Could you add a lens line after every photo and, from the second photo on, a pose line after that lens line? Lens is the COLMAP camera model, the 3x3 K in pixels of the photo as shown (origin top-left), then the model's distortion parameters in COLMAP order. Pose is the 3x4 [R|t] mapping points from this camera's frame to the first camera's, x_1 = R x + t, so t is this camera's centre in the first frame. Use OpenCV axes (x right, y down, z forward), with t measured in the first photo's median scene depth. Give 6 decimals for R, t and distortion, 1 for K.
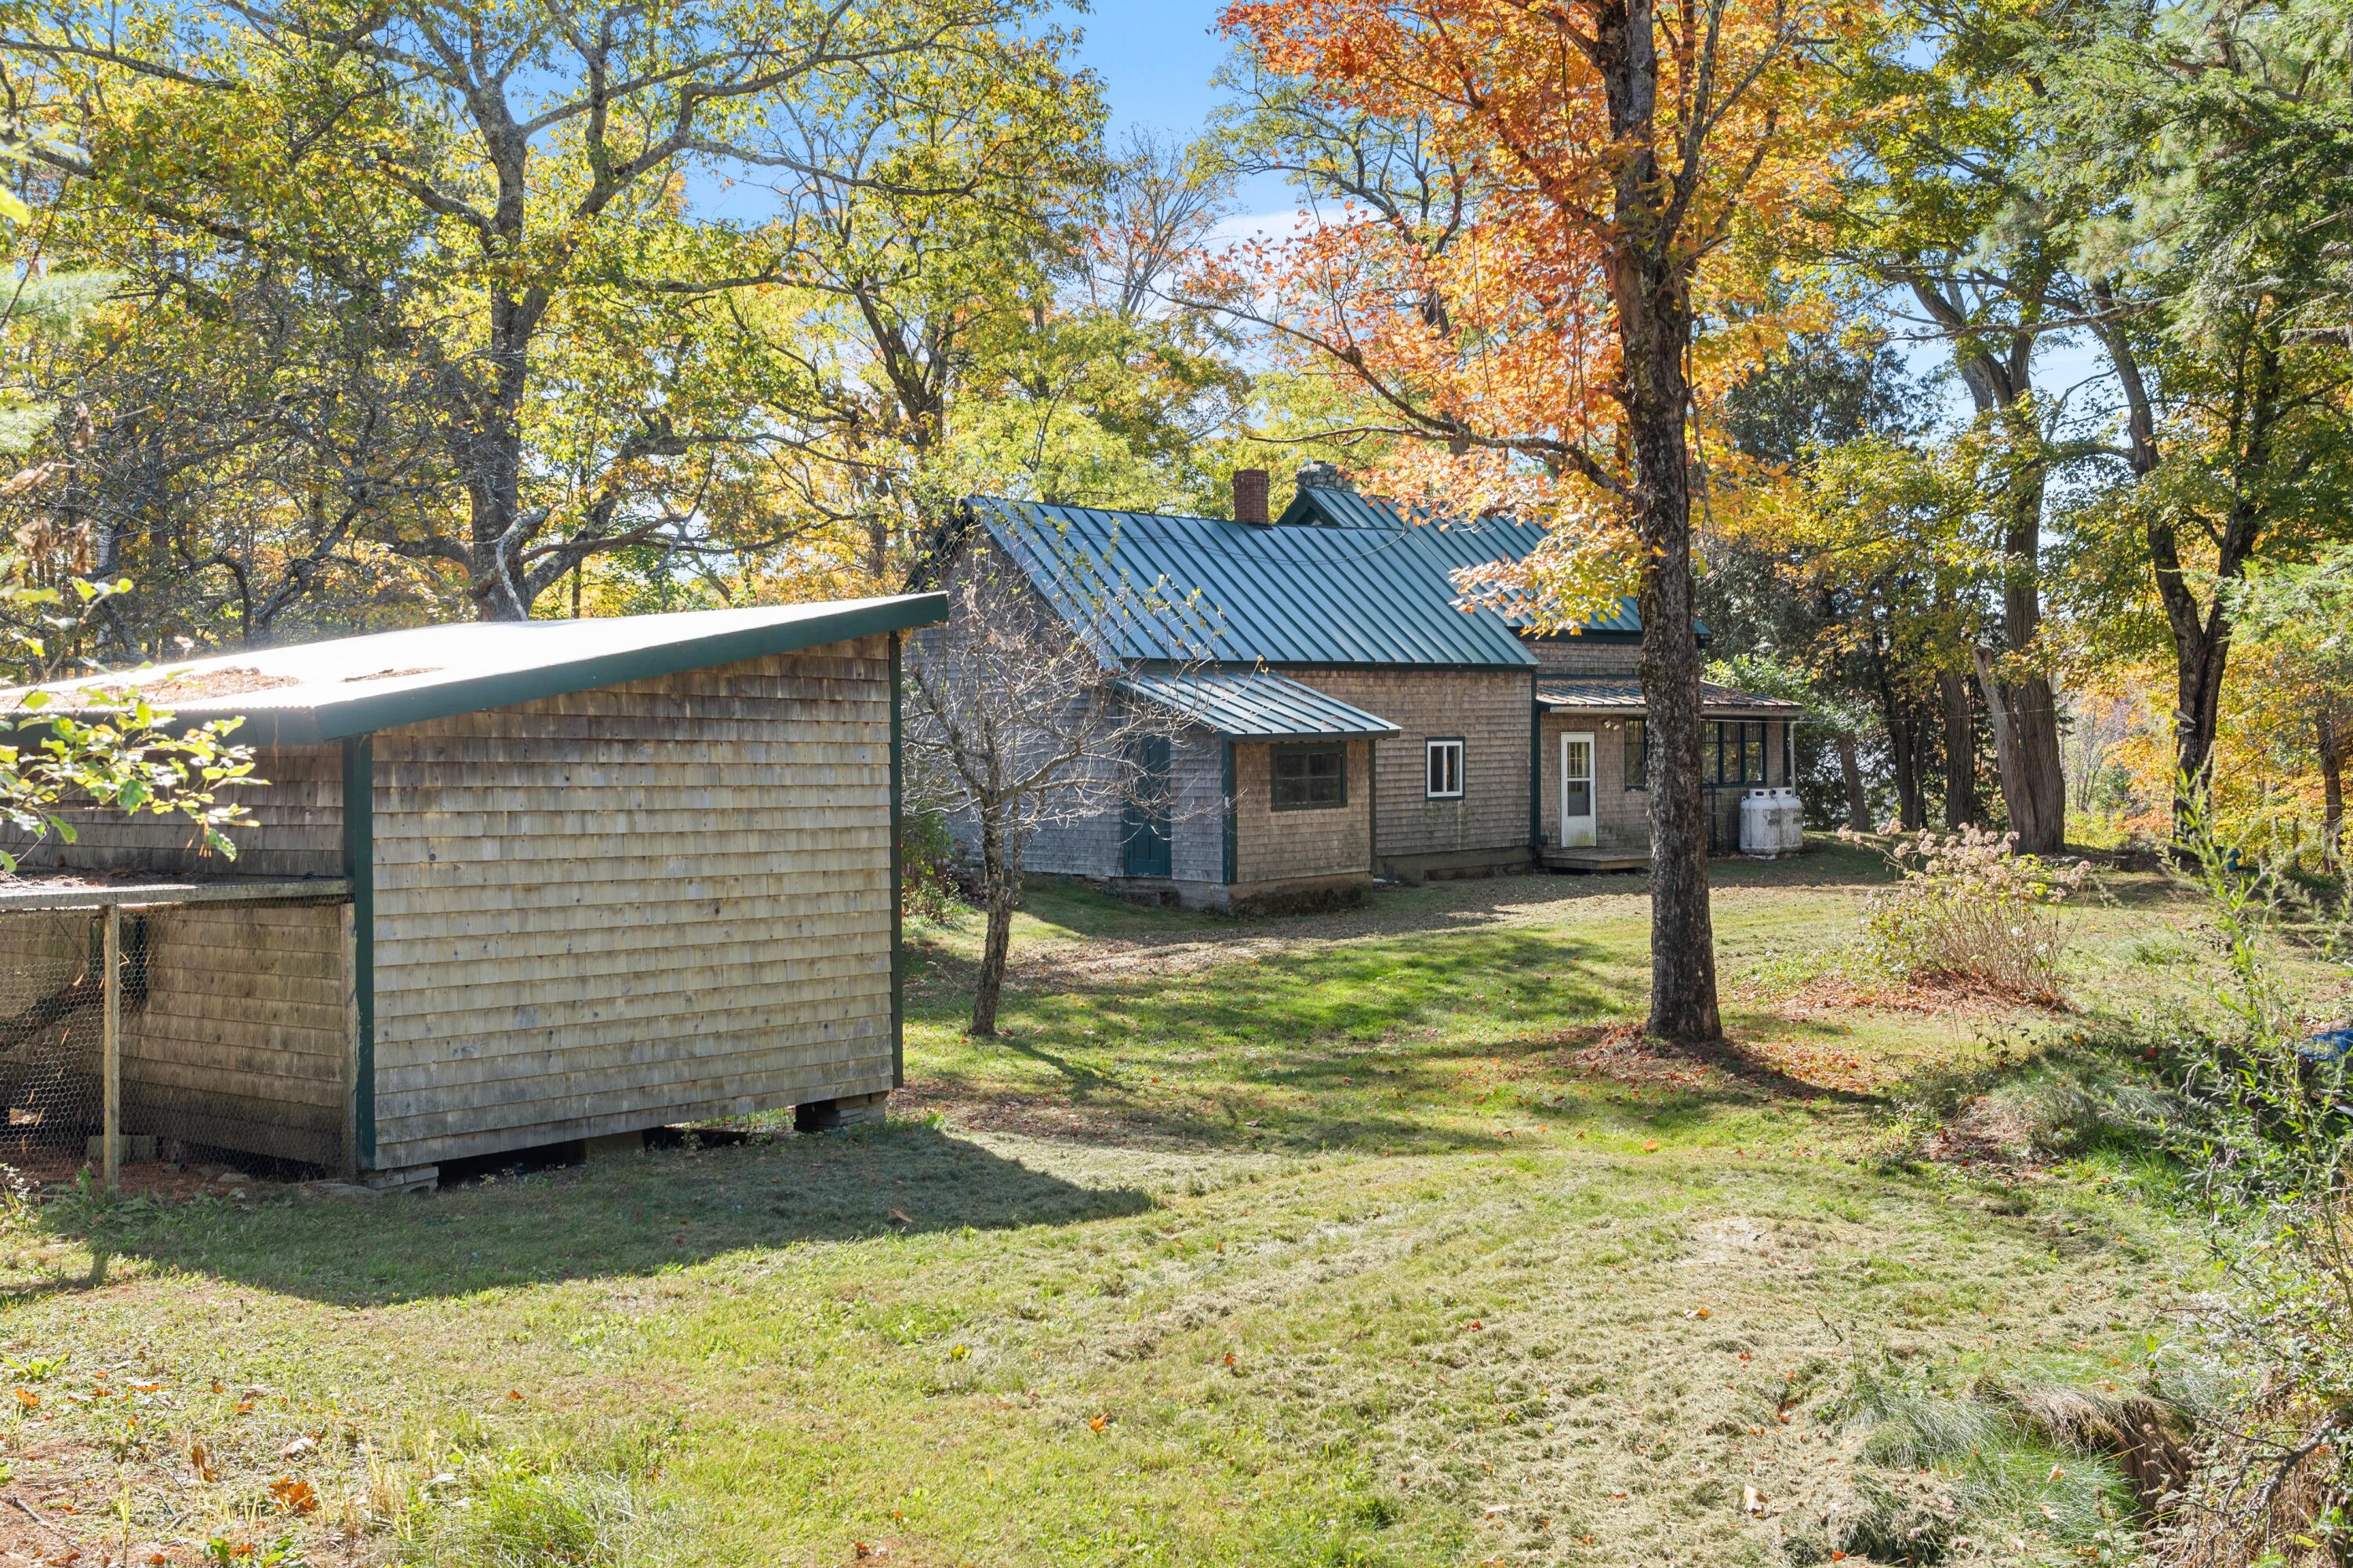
lens RADIAL K [[2402.6, 0, 1176.8], [0, 2402.6, 785.9], [0, 0, 1]] dist [0.061068, 0.000000]
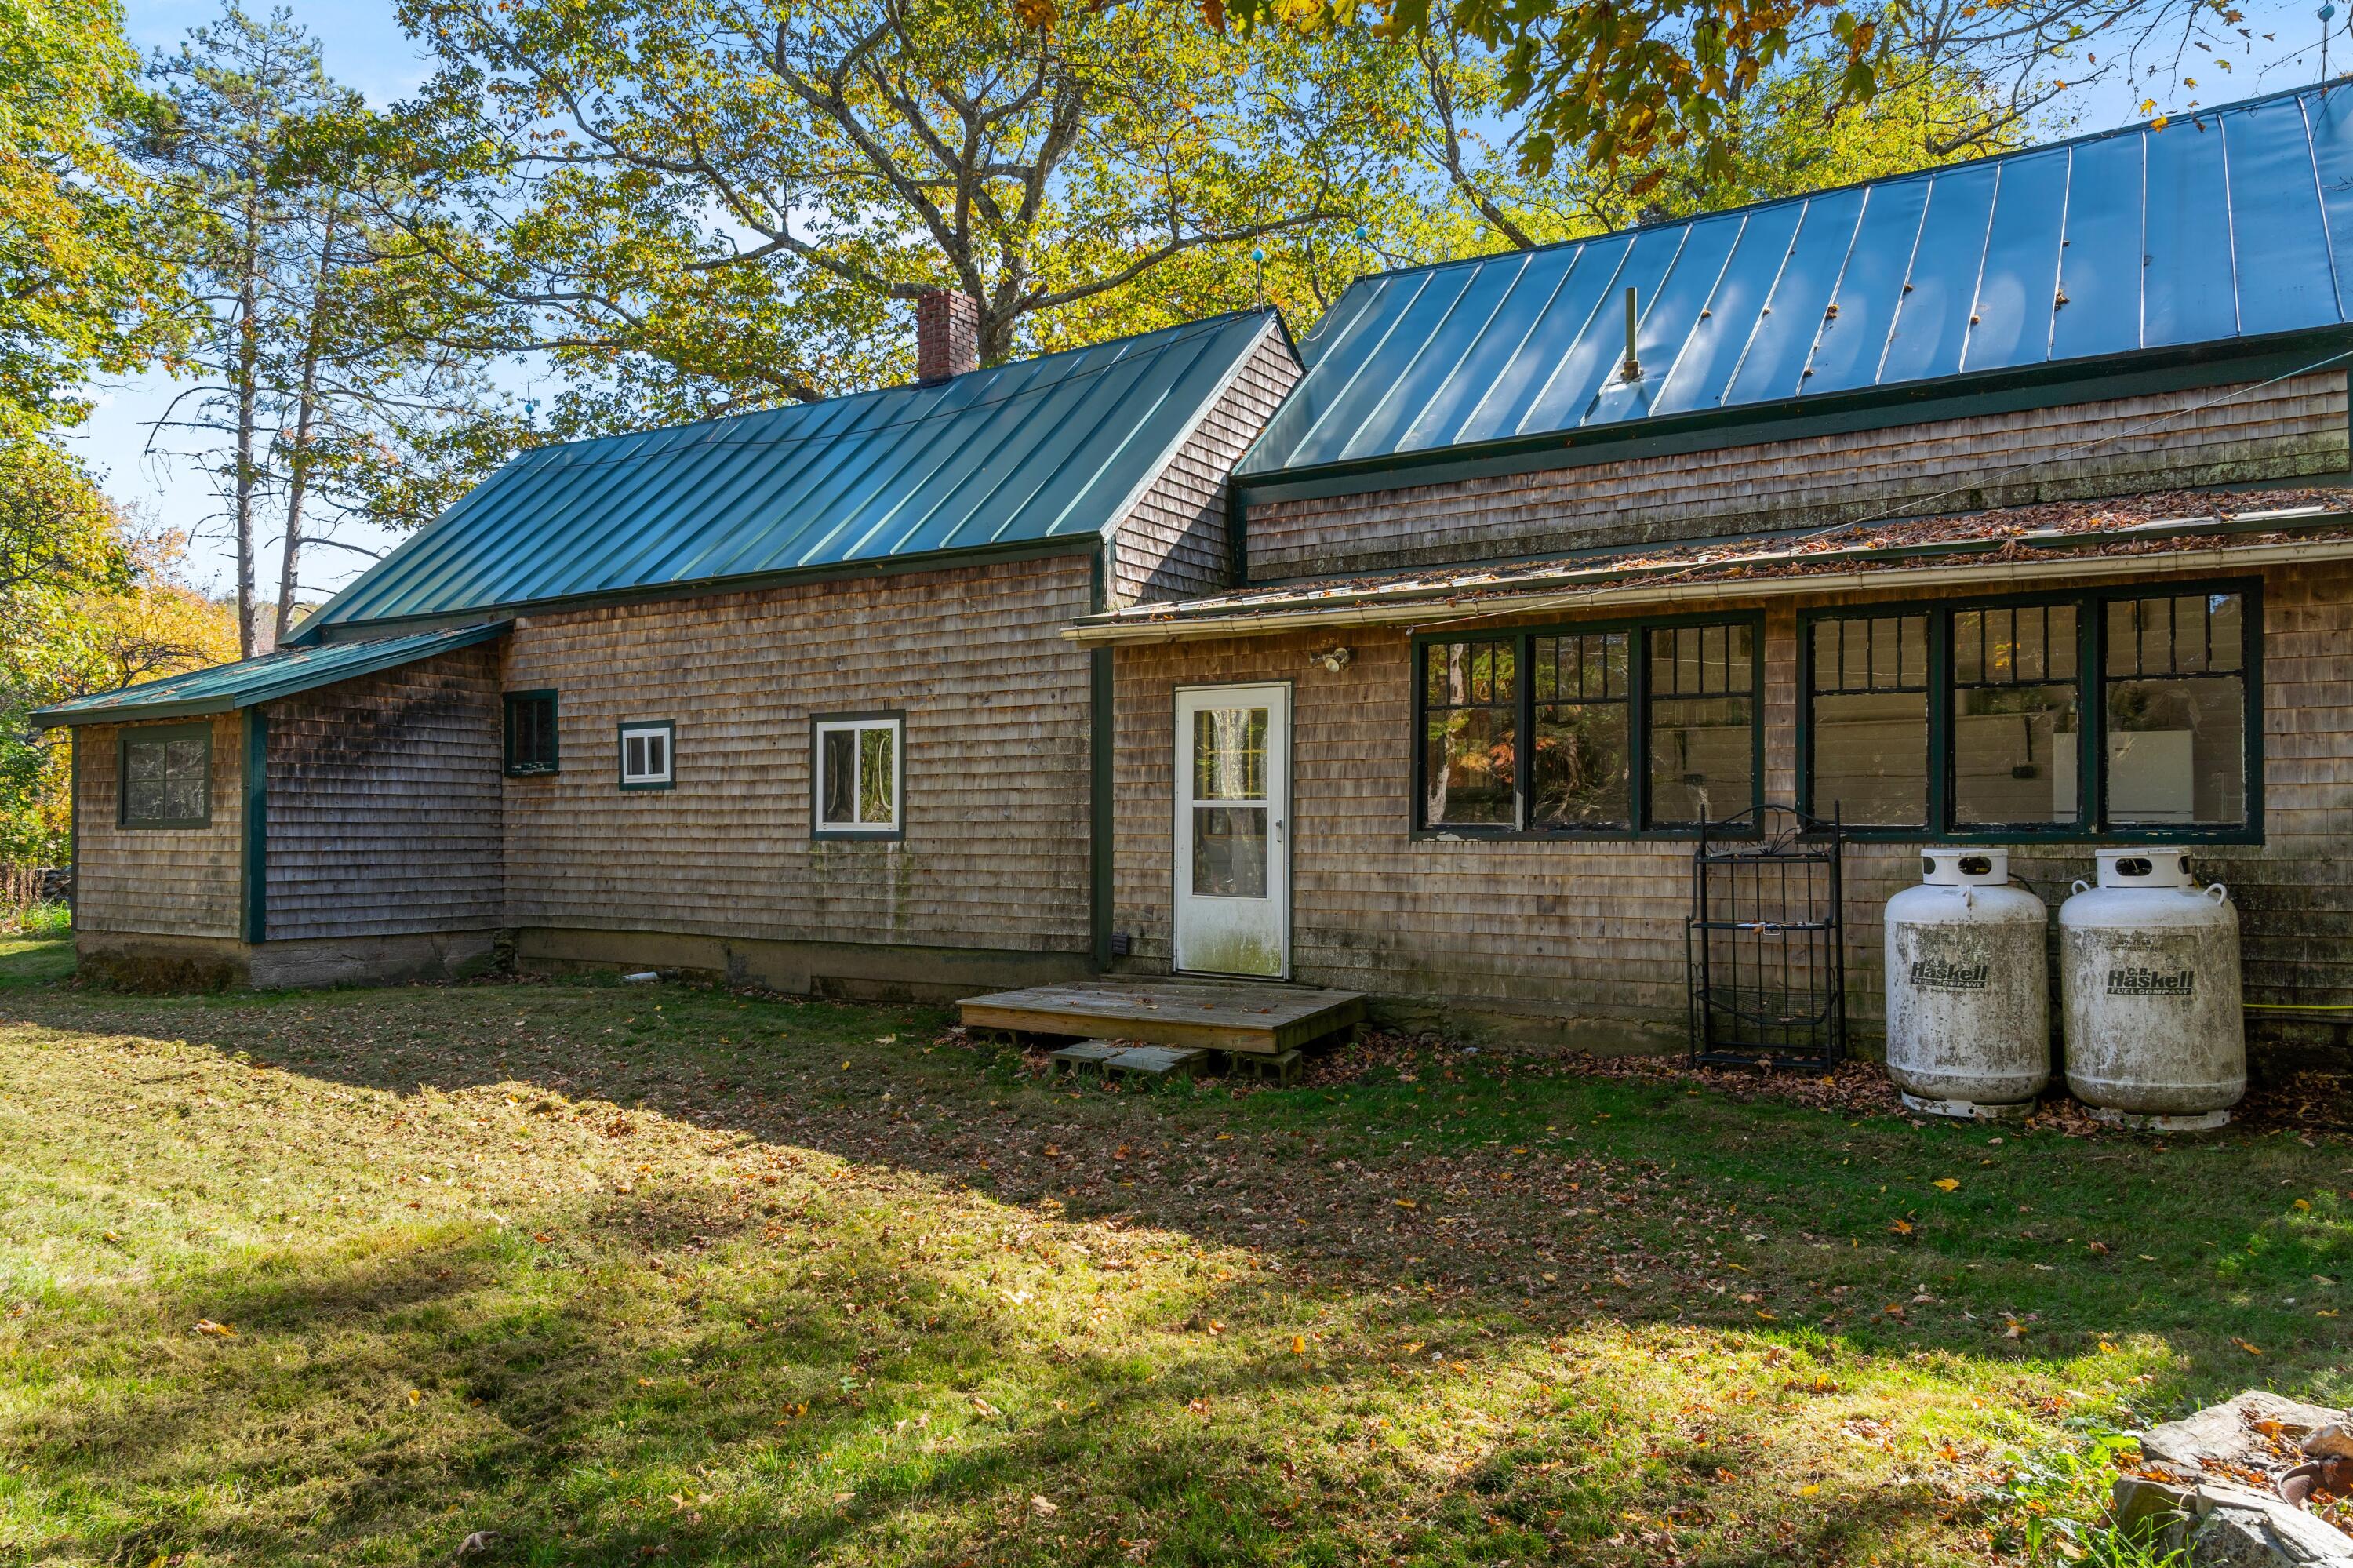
lens RADIAL K [[1618.9, 0, 1179.5], [0, 1618.9, 792.1], [0, 0, 1]] dist [0.004334, 0.002168]
pose [[0.221101, -0.011921, -0.975178, 0.427581], [-0.025717, 0.999506, -0.018050, 0.000513], [0.974912, 0.029069, 0.220685, 0.936038]]
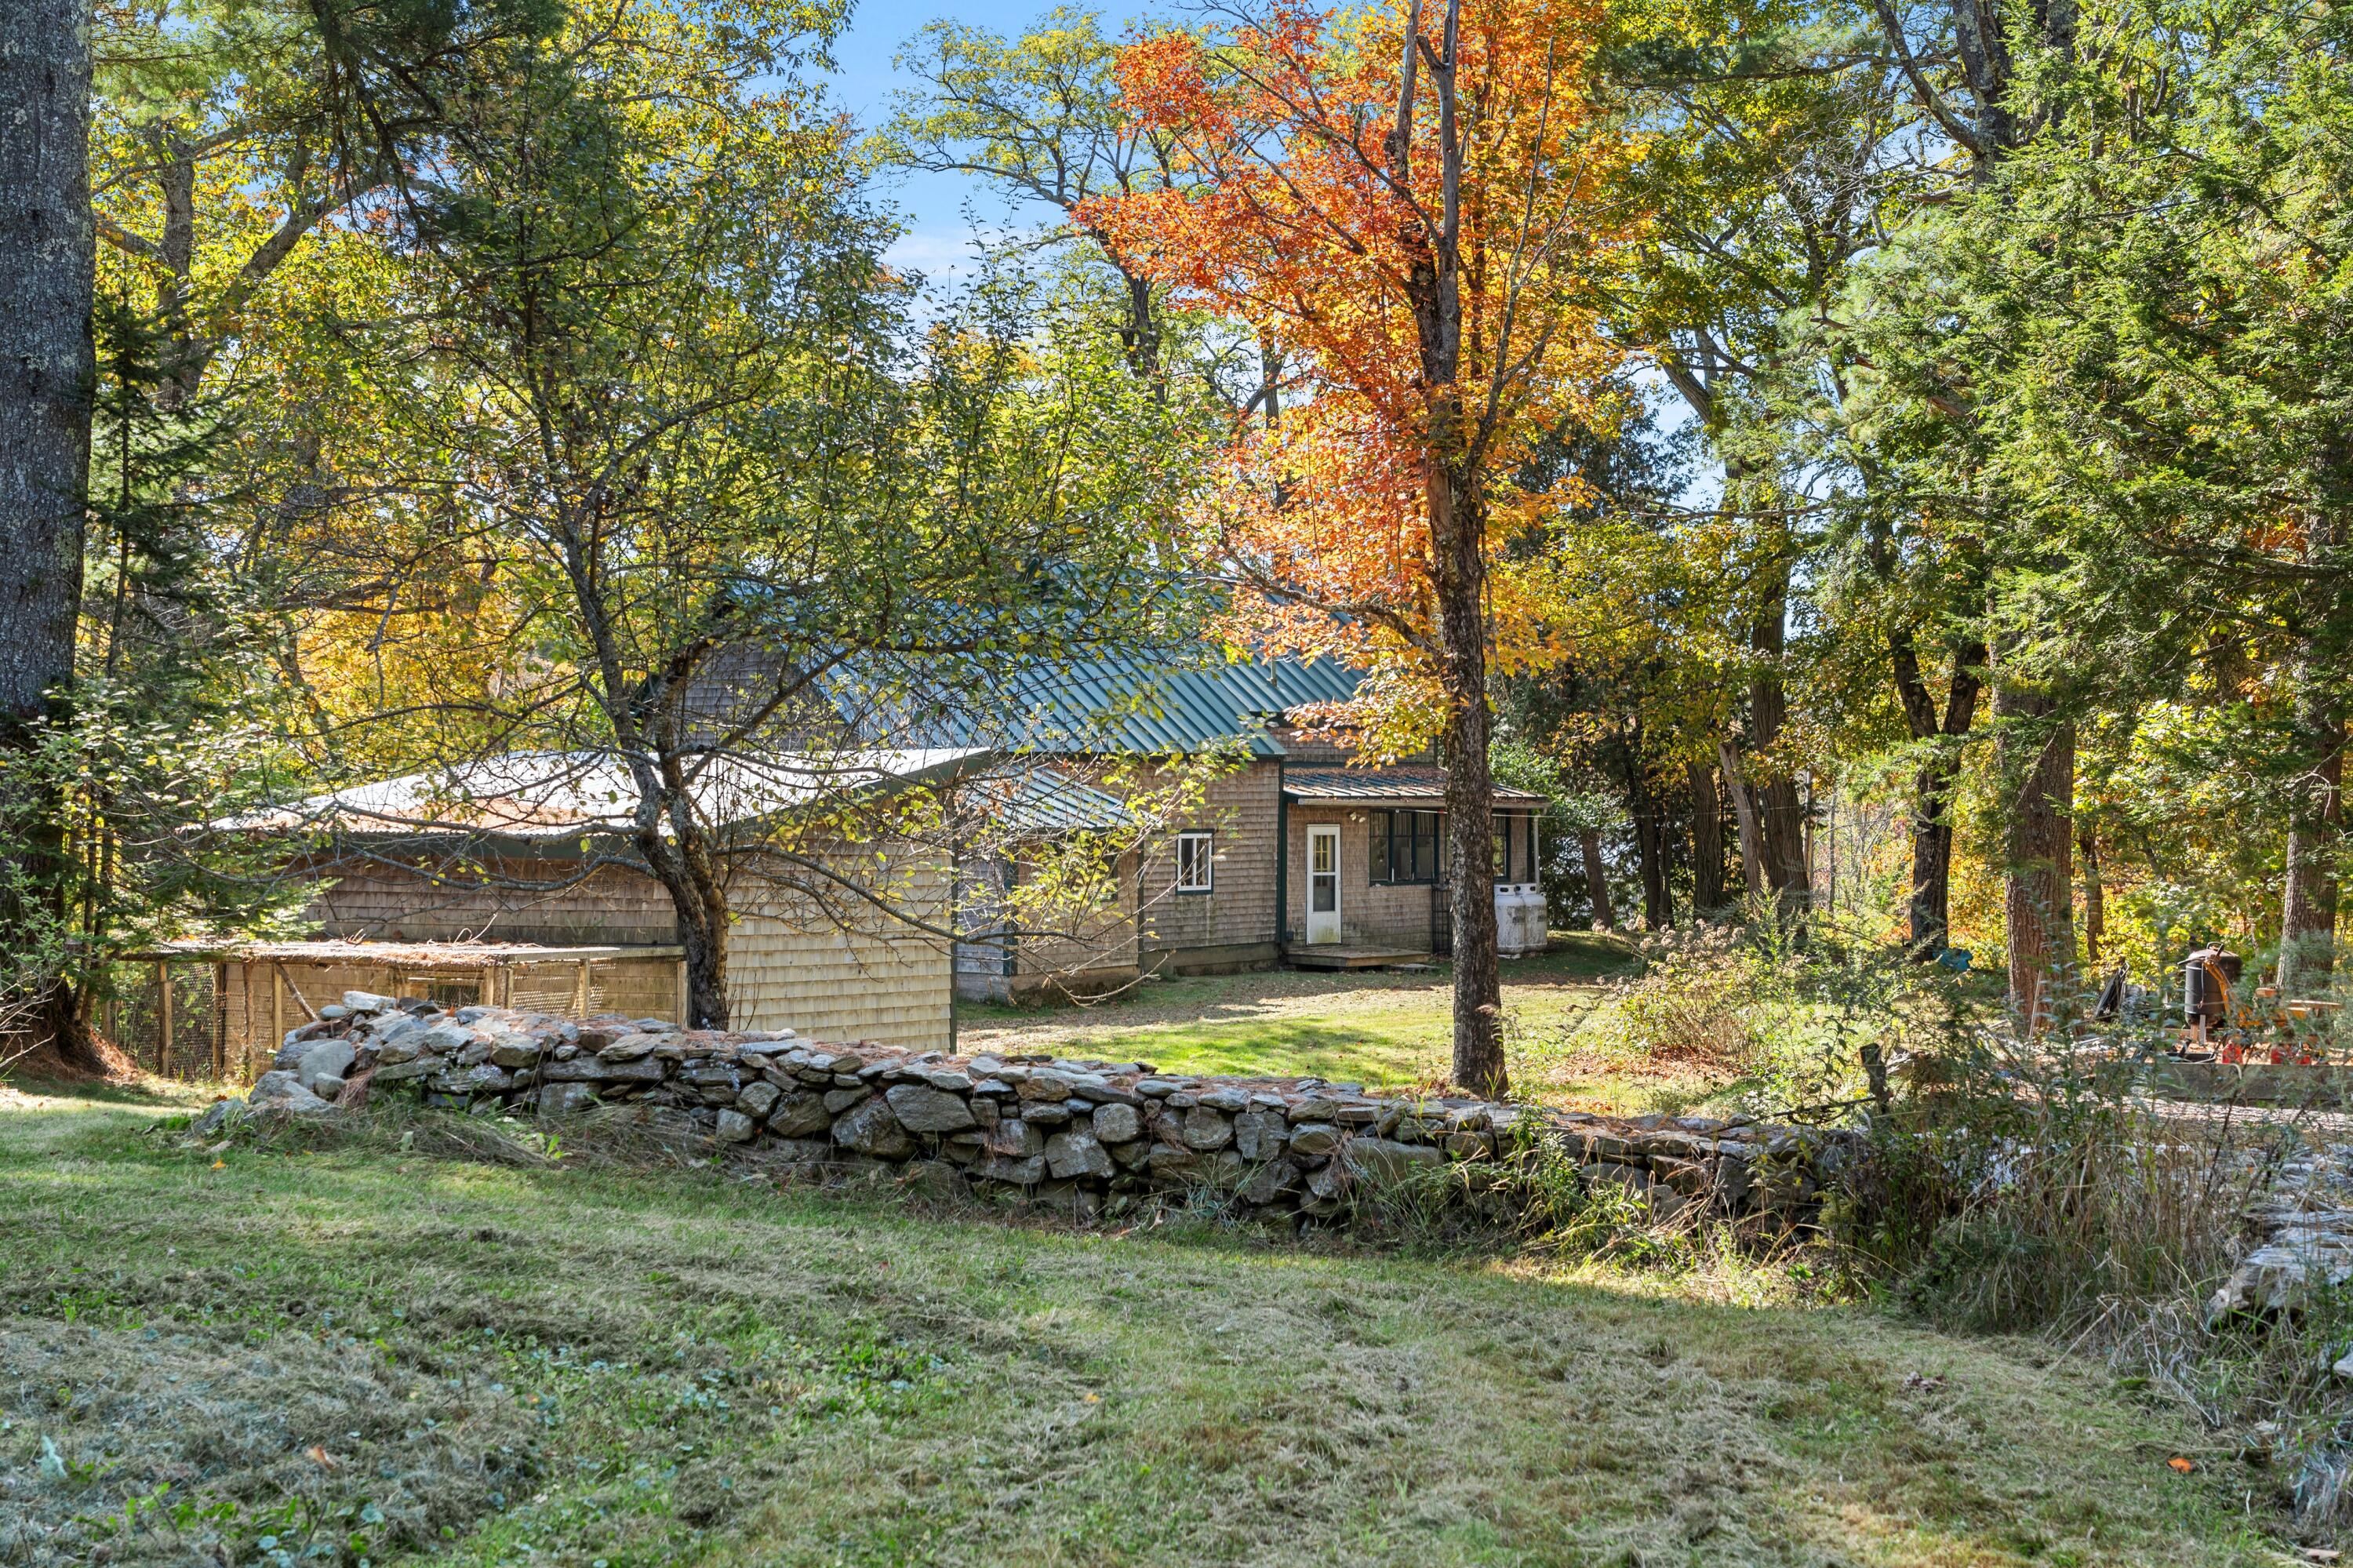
lens RADIAL K [[3367.1, 0, 1175.8], [0, 3367.1, 797.3], [0, 0, 1]] dist [0.163415, 0.000000]
pose [[0.988388, 0.013098, 0.151388, -0.096545], [-0.009956, 0.999719, -0.021495, -0.003575], [-0.151627, 0.019738, 0.988241, -0.324560]]
